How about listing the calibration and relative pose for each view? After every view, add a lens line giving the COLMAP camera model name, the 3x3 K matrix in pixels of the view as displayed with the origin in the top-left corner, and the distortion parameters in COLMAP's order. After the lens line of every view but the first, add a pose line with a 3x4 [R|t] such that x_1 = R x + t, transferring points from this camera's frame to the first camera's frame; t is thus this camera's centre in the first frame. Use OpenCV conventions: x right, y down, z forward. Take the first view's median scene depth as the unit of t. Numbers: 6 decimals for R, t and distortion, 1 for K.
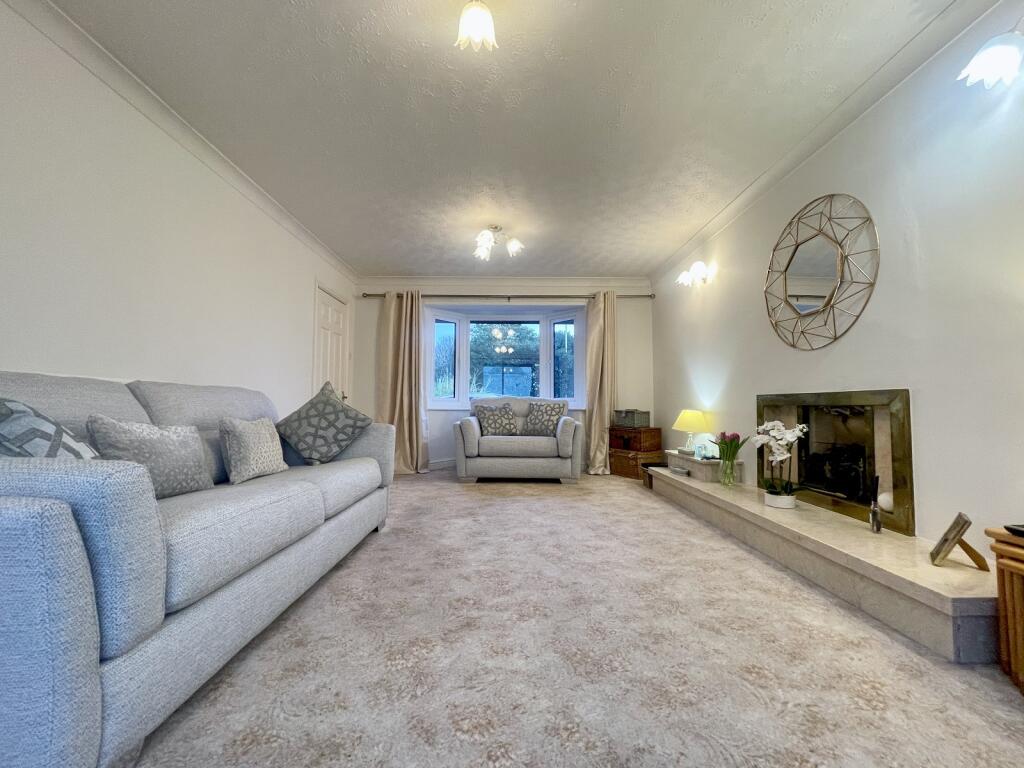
lens RADIAL K [[413.5, 0, 509.7], [0, 413.5, 385.0], [0, 0, 1]] dist [-0.003382, 0.000324]
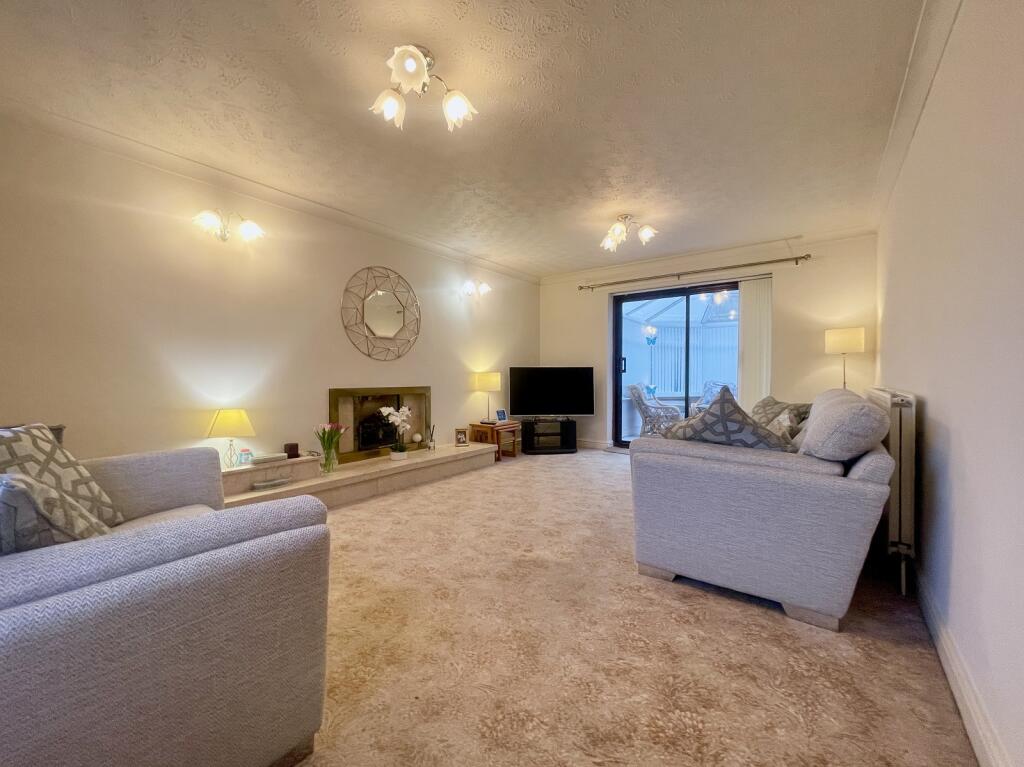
lens RADIAL K [[413.5, 0, 509.7], [0, 413.5, 384.5], [0, 0, 1]] dist [-0.003382, 0.000324]
pose [[-0.785742, -0.019419, 0.618250, -0.563159], [-0.034308, 0.999337, -0.012213, 0.009953], [-0.617602, -0.030807, -0.785887, 1.707098]]
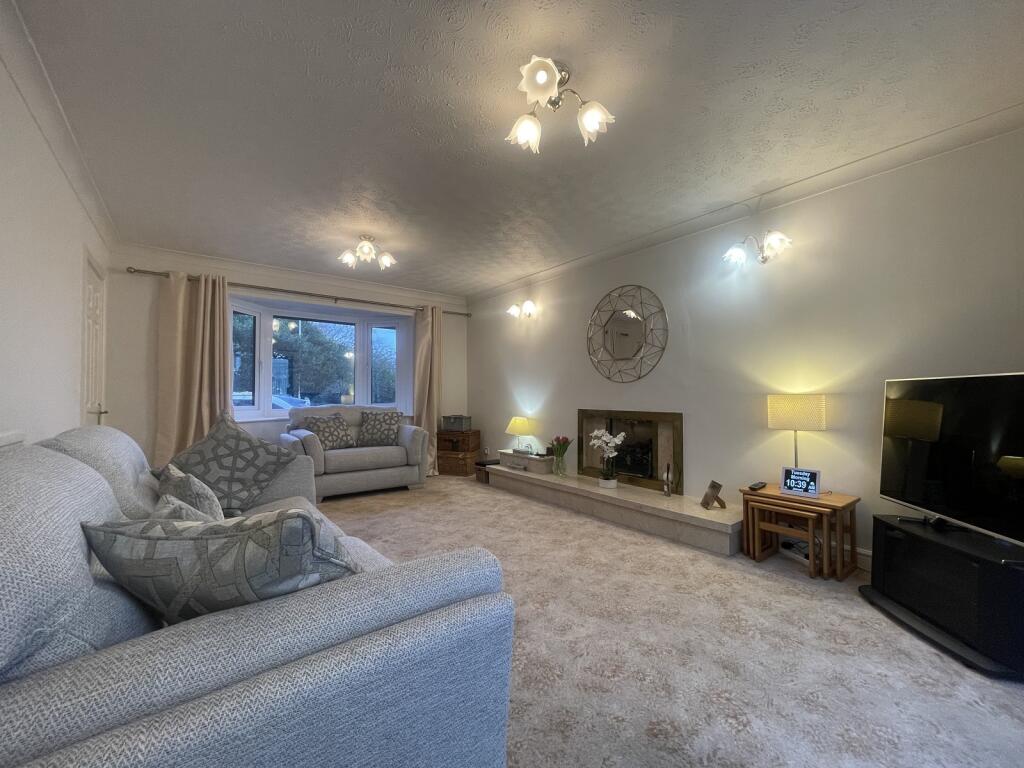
lens RADIAL K [[413.5, 0, 509.7], [0, 413.5, 385.0], [0, 0, 1]] dist [-0.003382, 0.000324]
pose [[0.797555, 0.009250, 0.603175, -0.461668], [-0.025554, 0.999503, 0.018461, -0.081787], [-0.602705, -0.030137, 0.797395, 0.023424]]
